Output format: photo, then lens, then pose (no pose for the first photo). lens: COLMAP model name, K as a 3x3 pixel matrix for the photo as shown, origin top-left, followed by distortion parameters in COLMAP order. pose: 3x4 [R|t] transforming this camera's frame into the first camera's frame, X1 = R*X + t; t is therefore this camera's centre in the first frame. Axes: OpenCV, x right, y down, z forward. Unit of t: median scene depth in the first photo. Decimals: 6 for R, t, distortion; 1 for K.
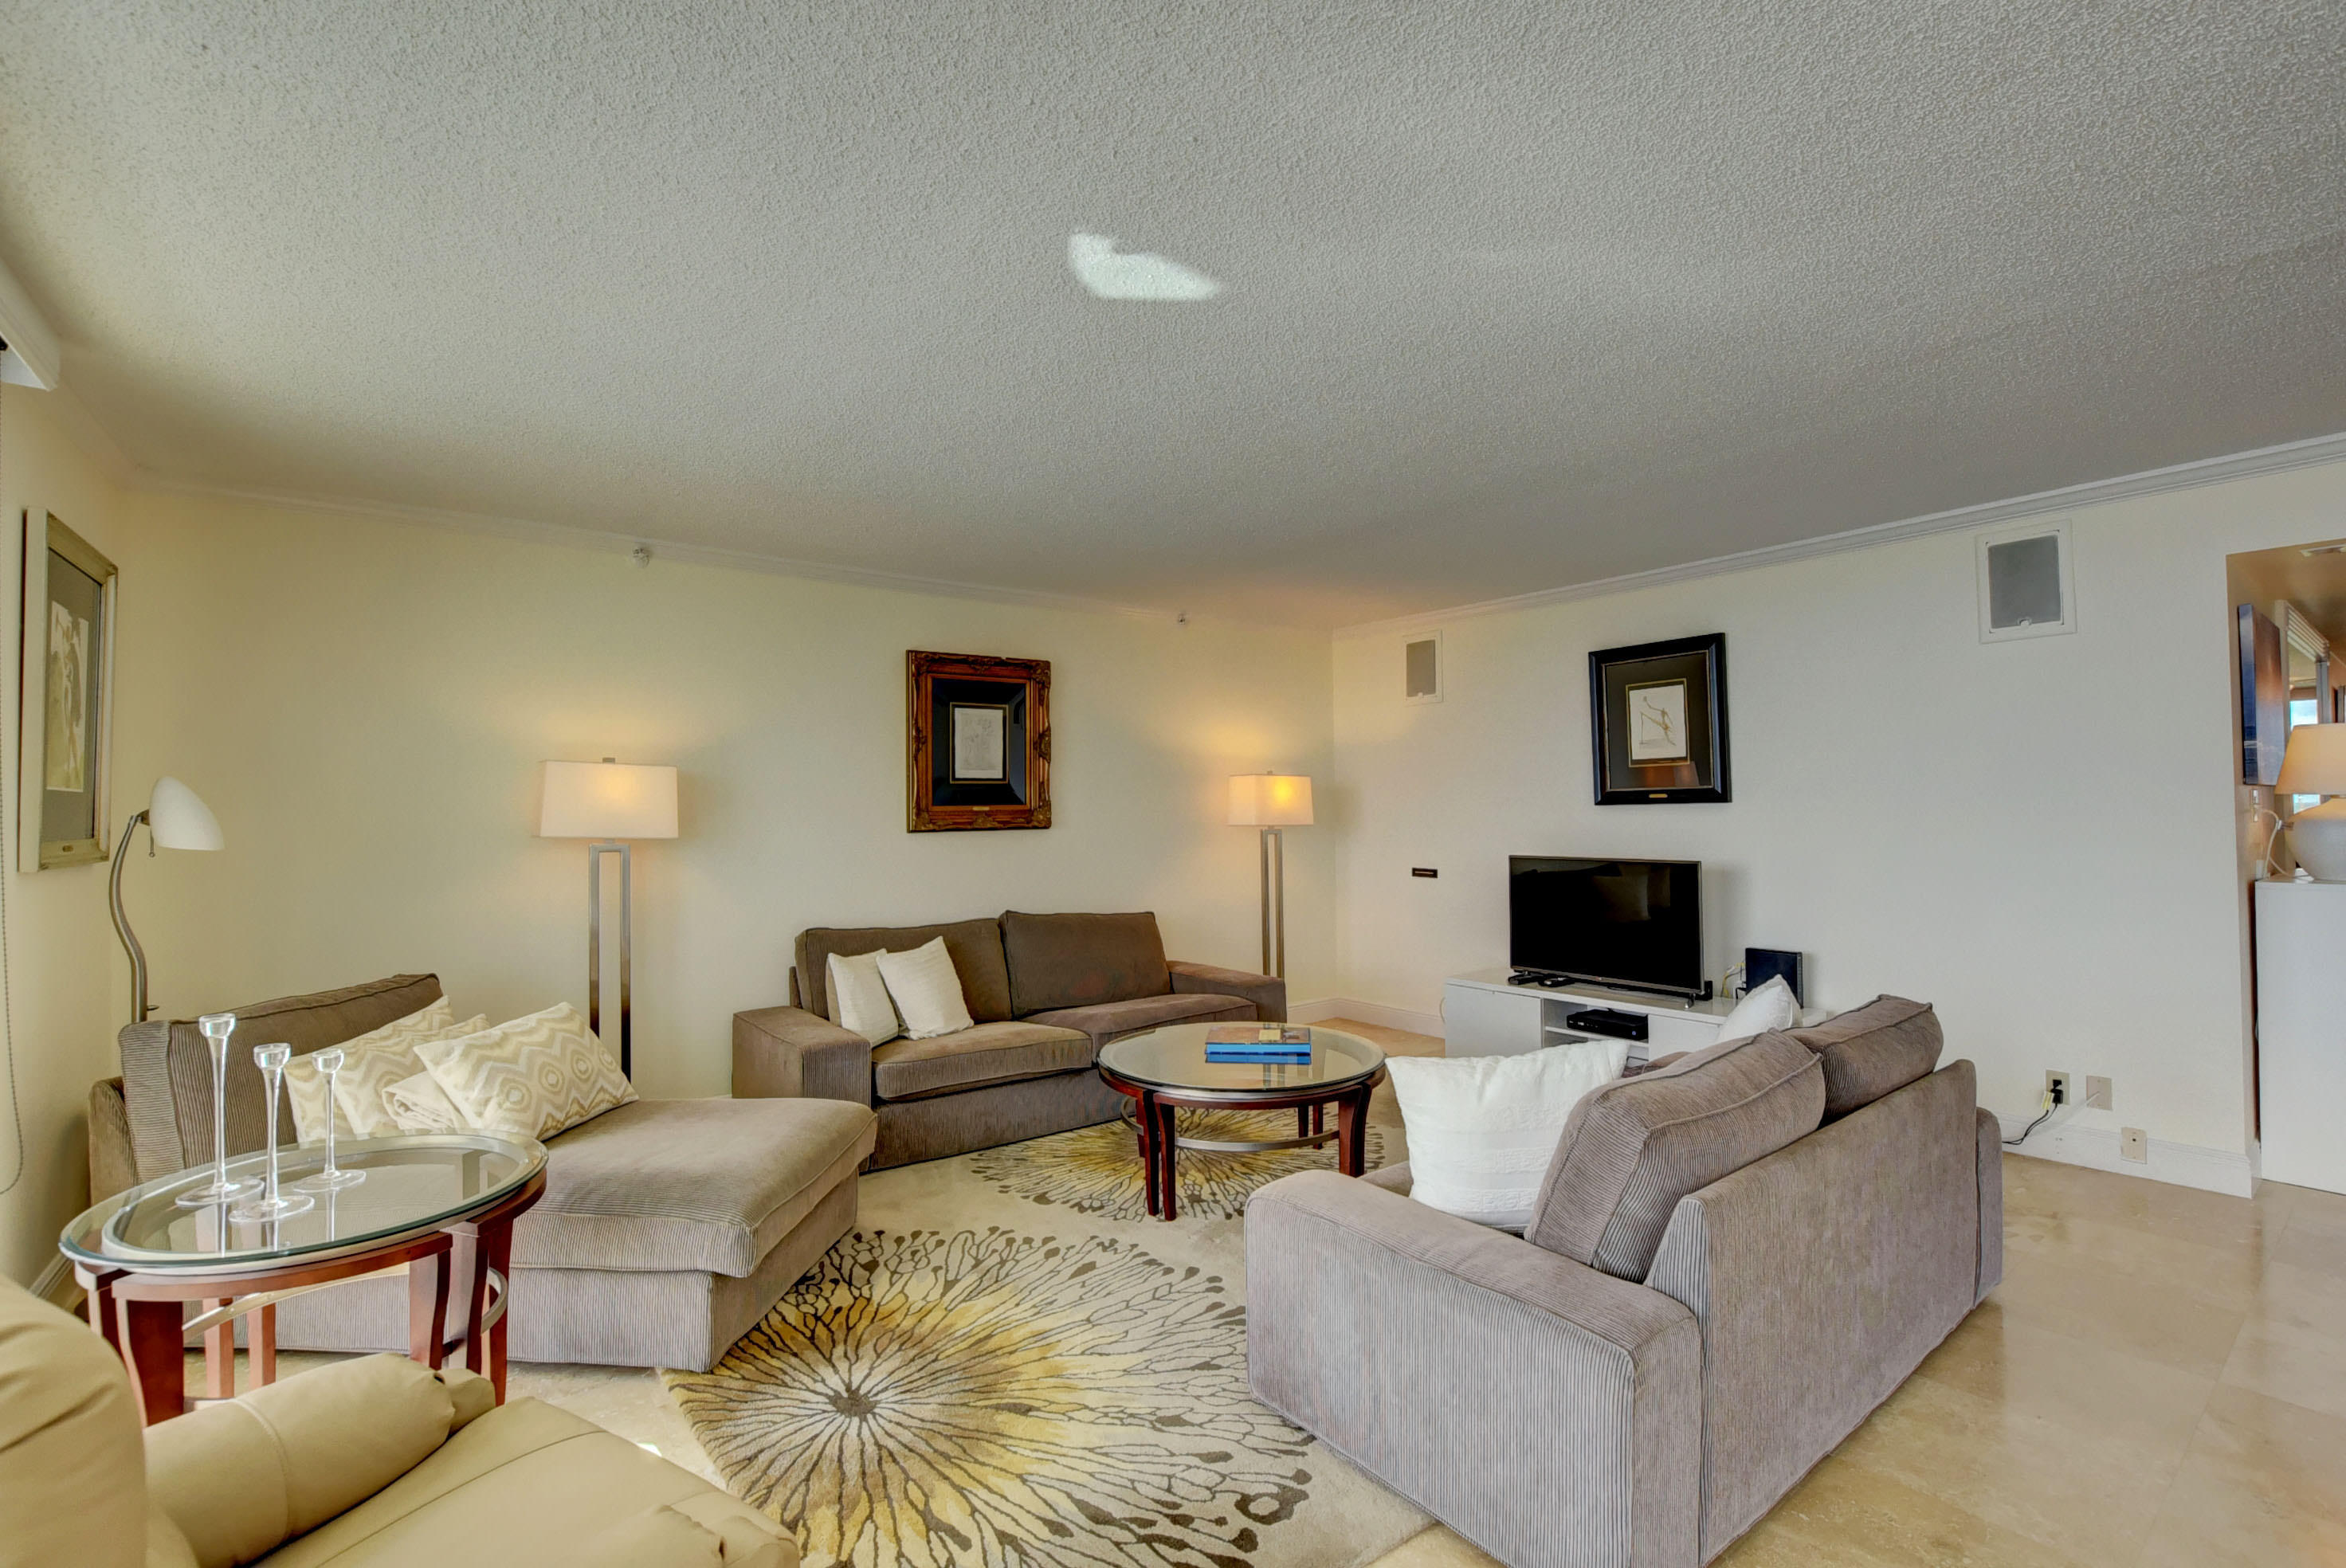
lens RADIAL K [[1040.8, 0, 1181.0], [0, 1040.8, 792.4], [0, 0, 1]] dist [-0.033661, 0.005122]
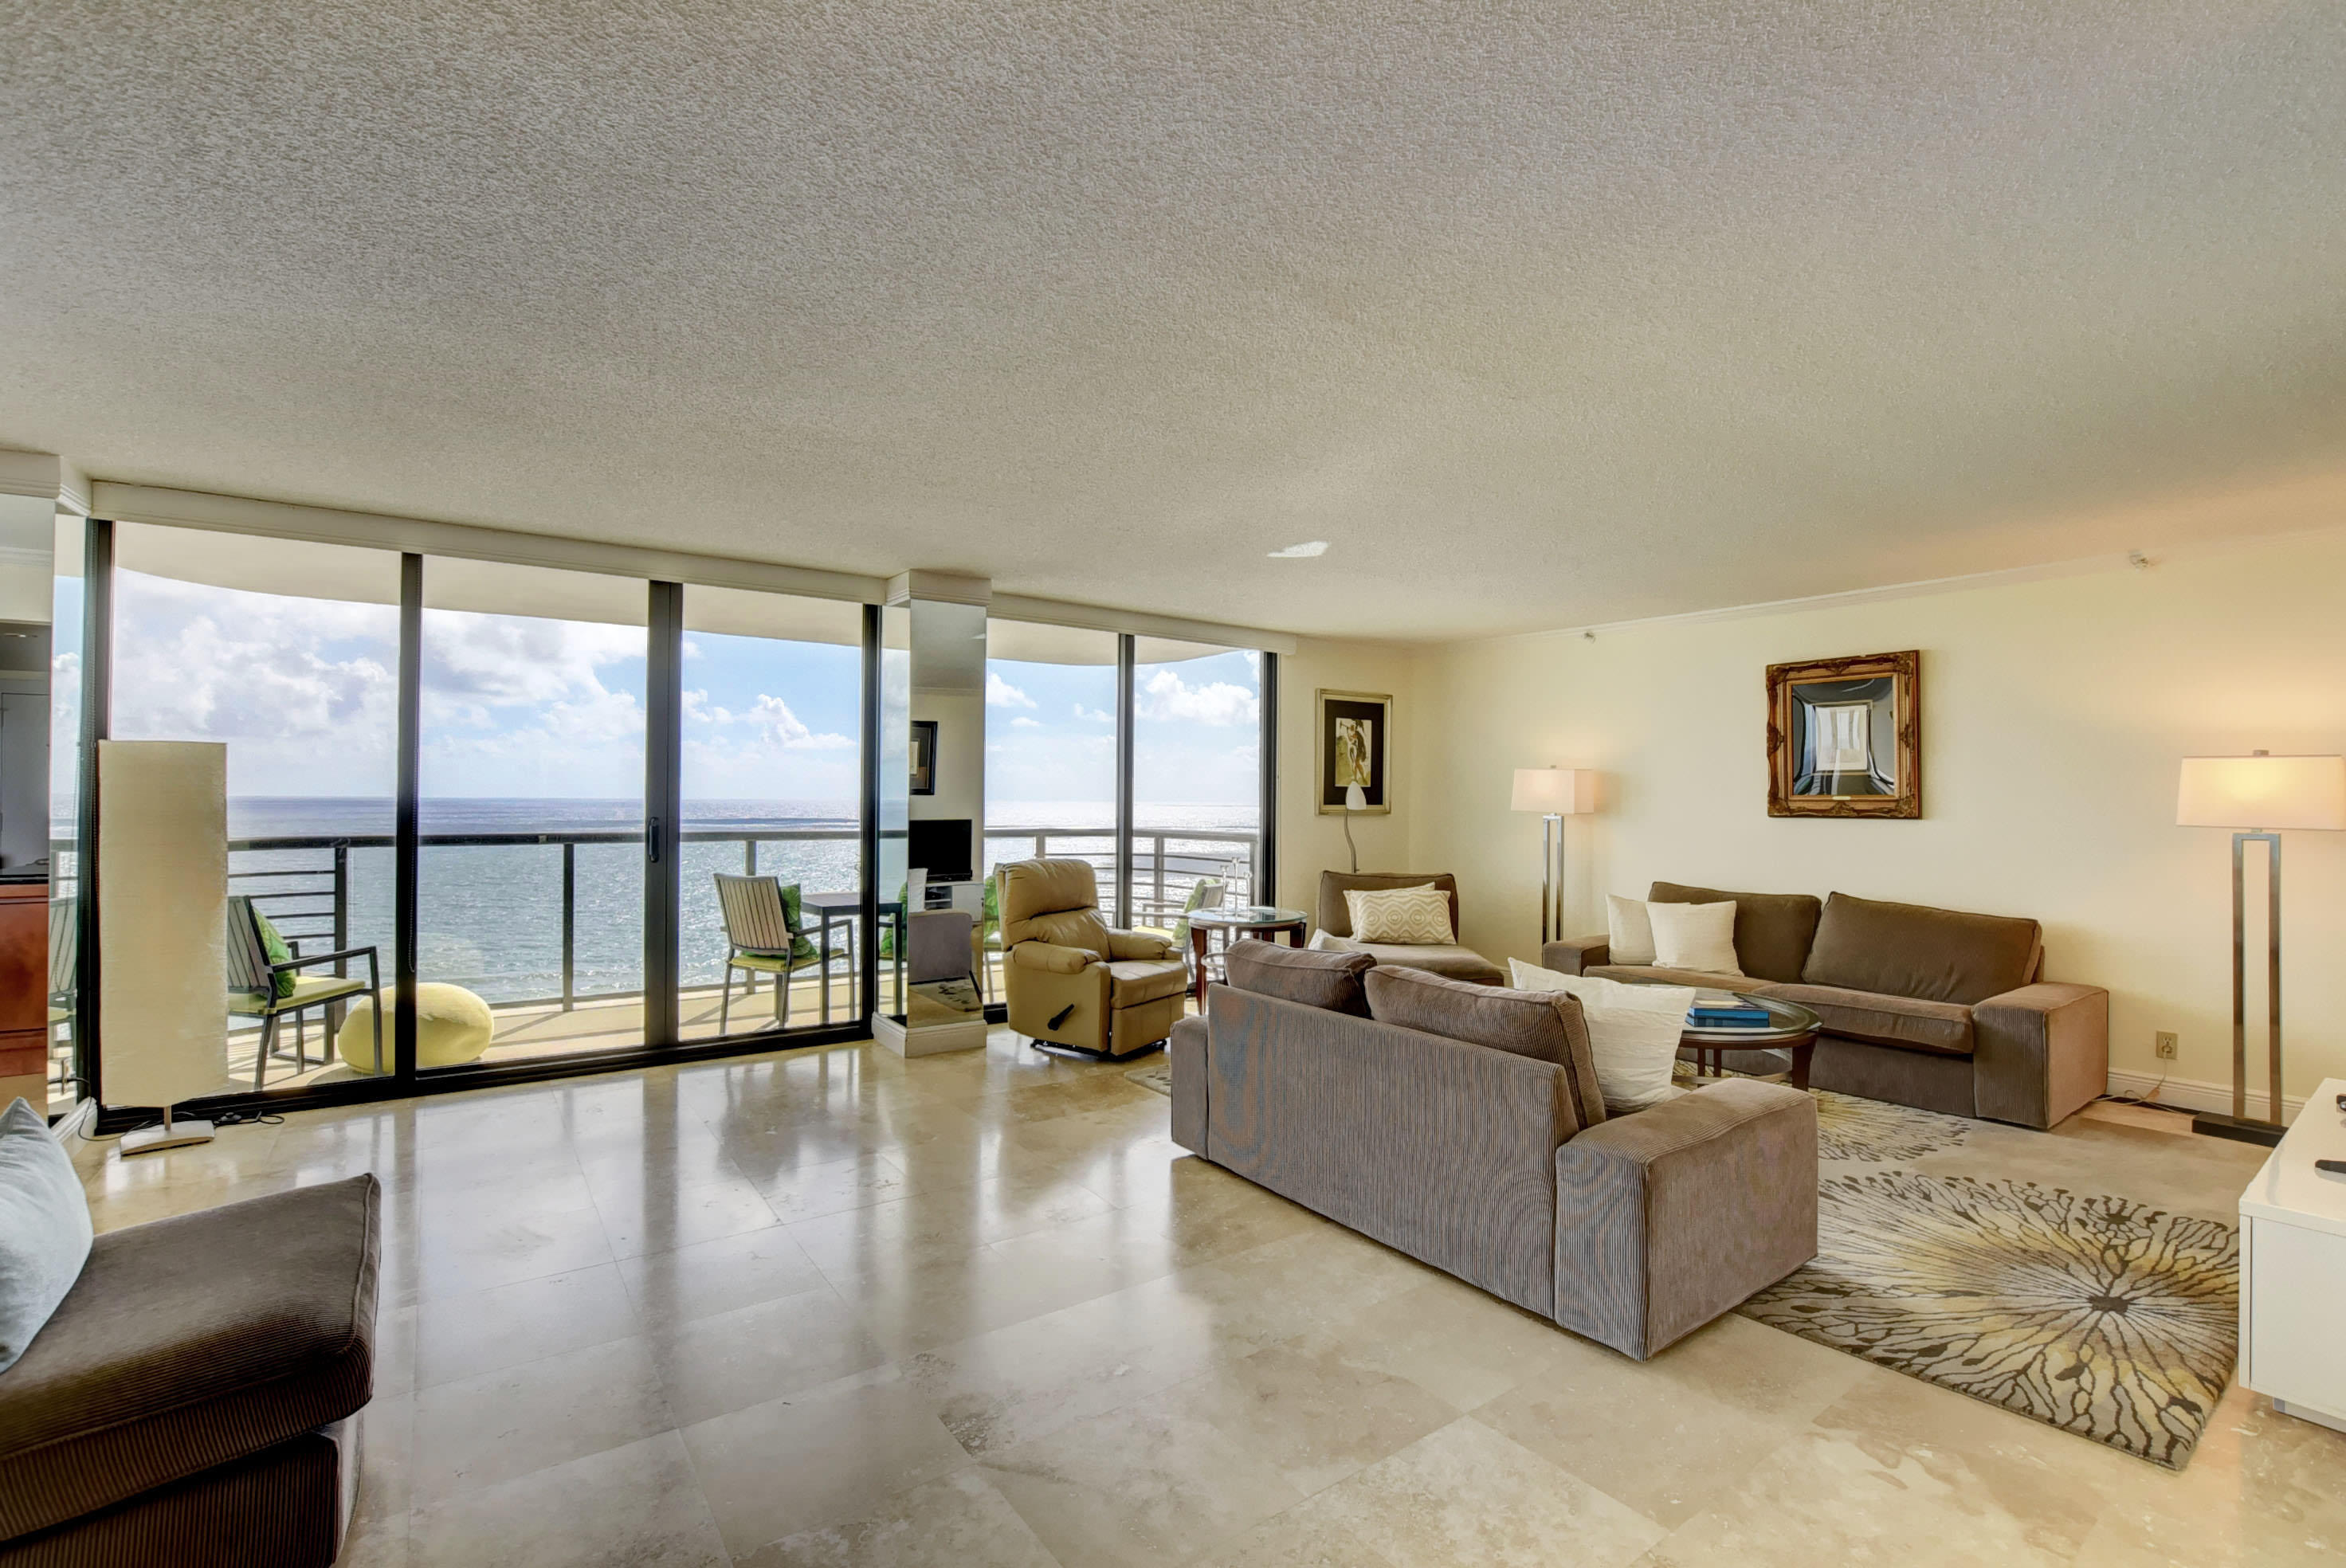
lens RADIAL K [[1040.8, 0, 1189.8], [0, 1040.8, 790.3], [0, 0, 1]] dist [-0.033661, 0.005122]
pose [[-0.026281, 0.002143, -0.999652, 0.961338], [0.009832, 0.999950, 0.001885, -0.001328], [0.999606, -0.009779, -0.026300, 0.367975]]
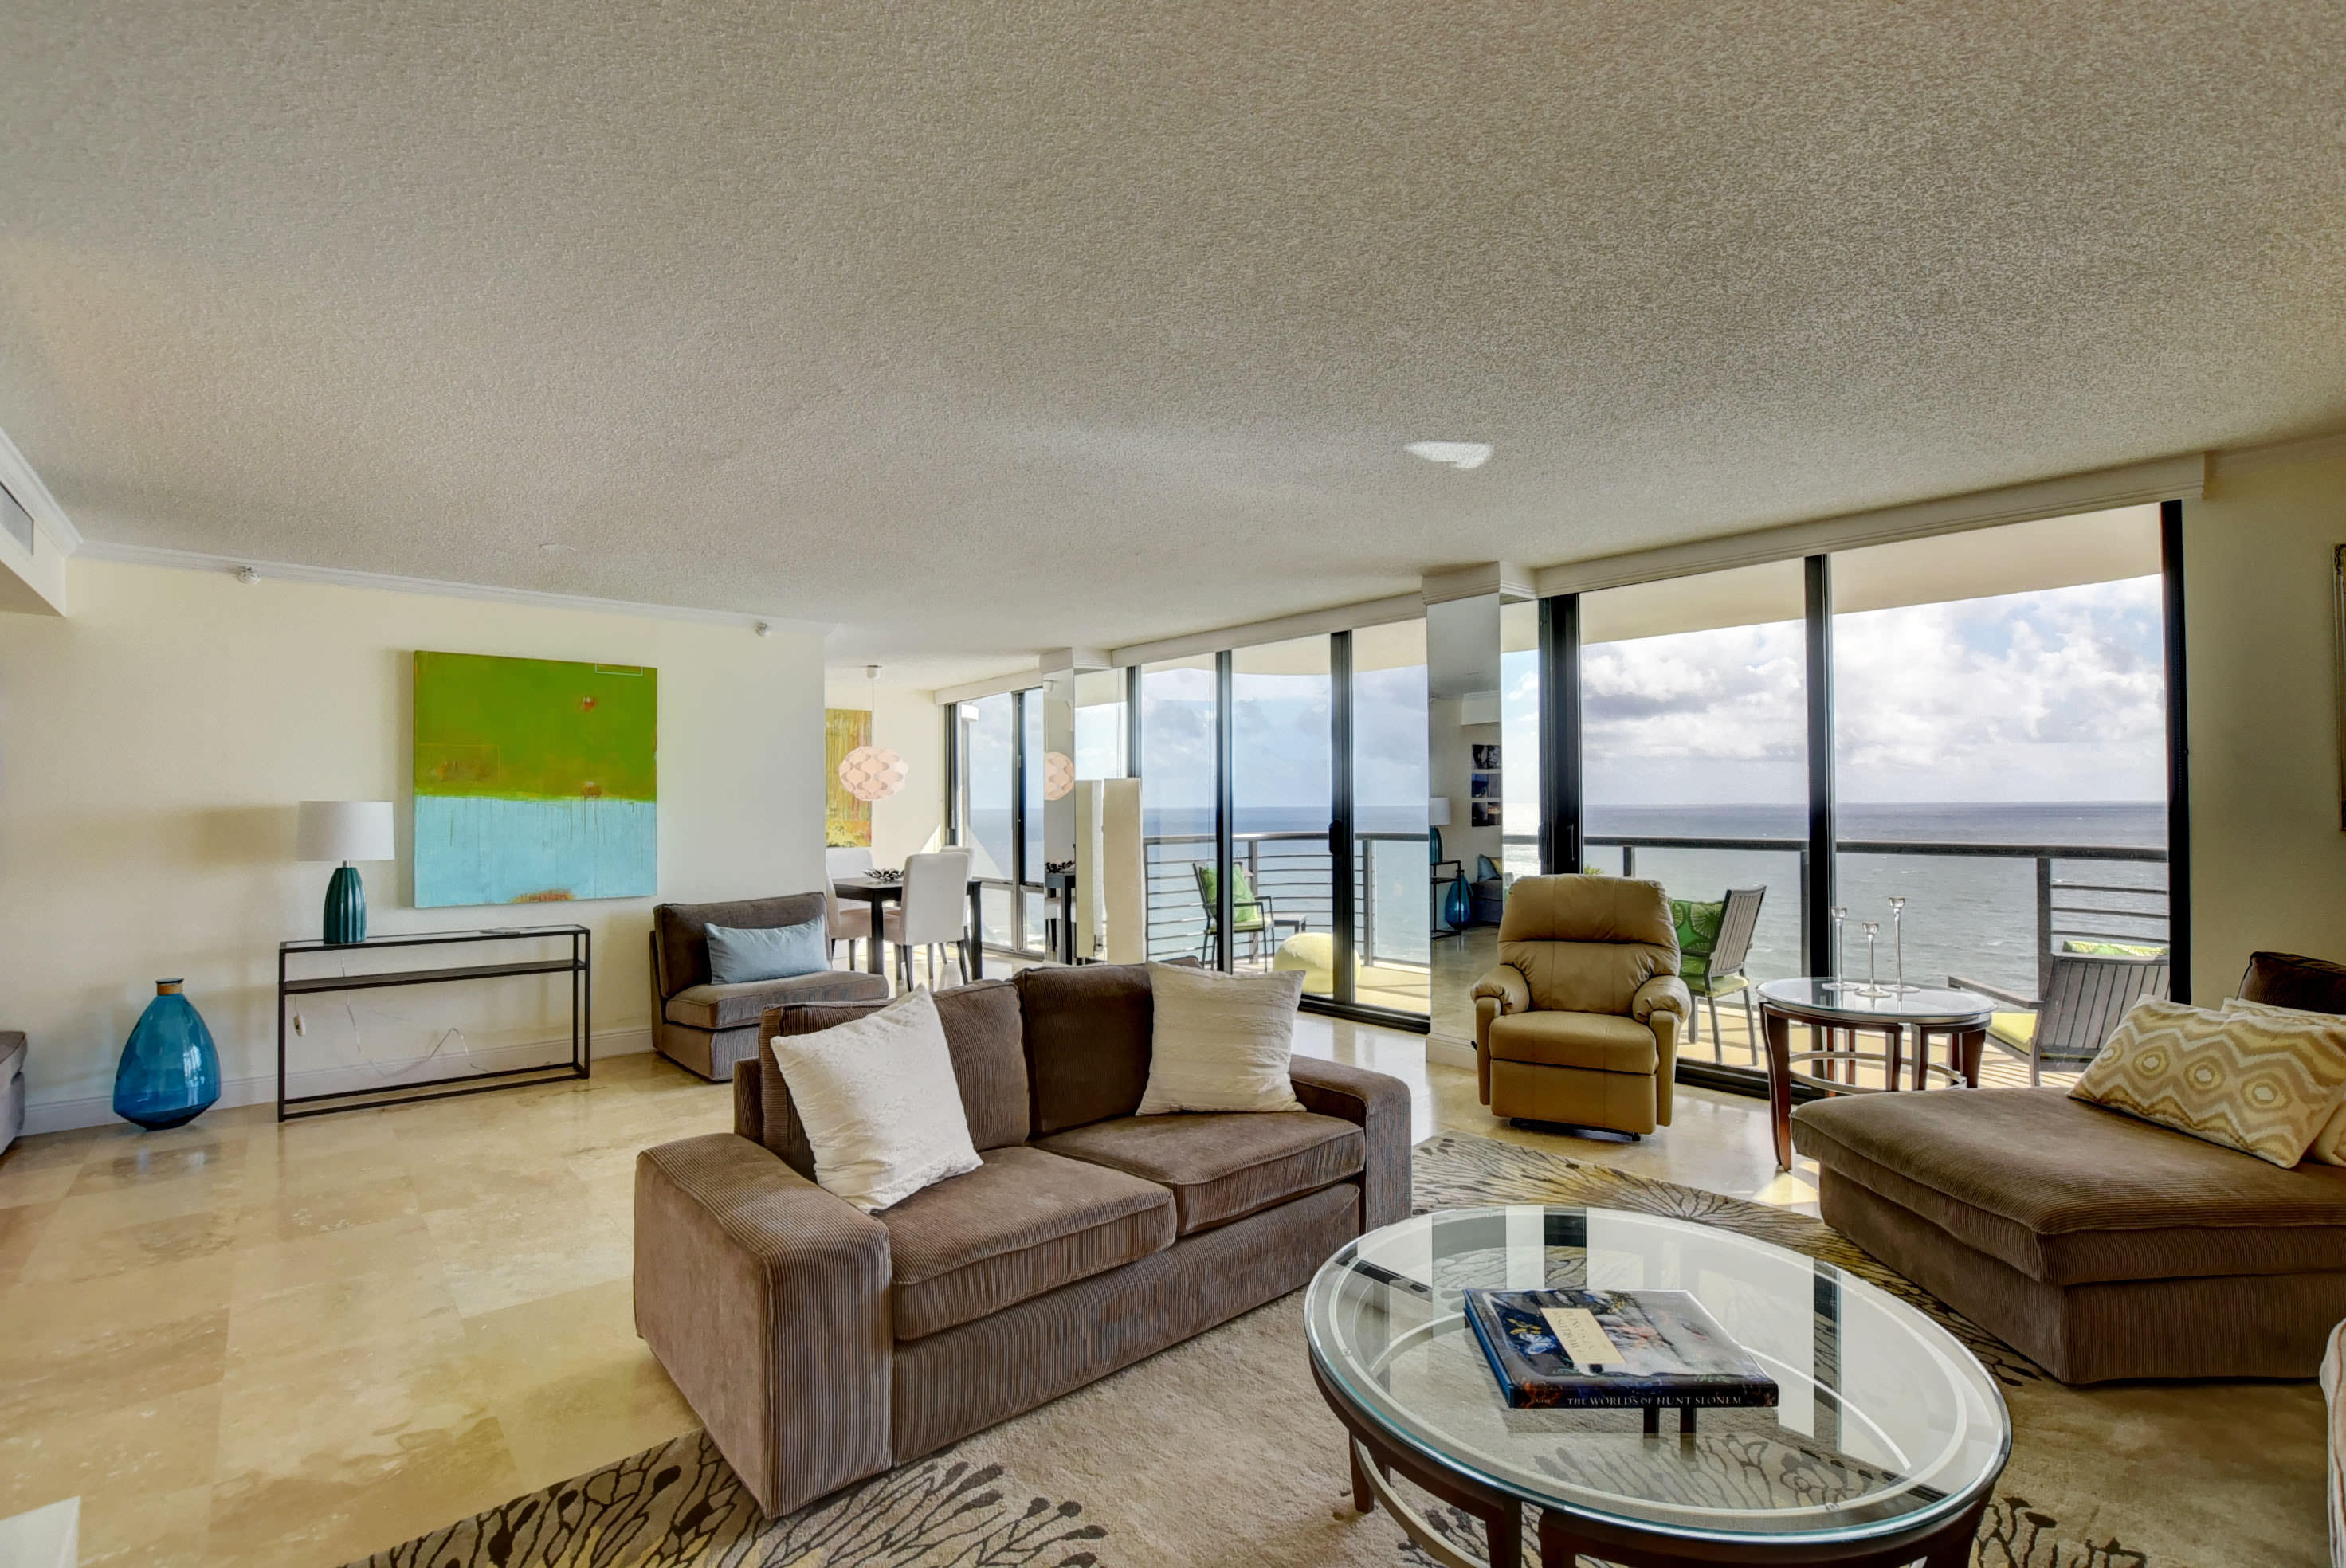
lens RADIAL K [[1040.8, 0, 1197.7], [0, 1040.8, 799.8], [0, 0, 1]] dist [-0.033661, 0.005122]
pose [[-0.998030, 0.018061, -0.060080, 0.184781], [0.019345, 0.999595, -0.020862, 0.021039], [0.059679, -0.021983, -0.997976, 1.114128]]
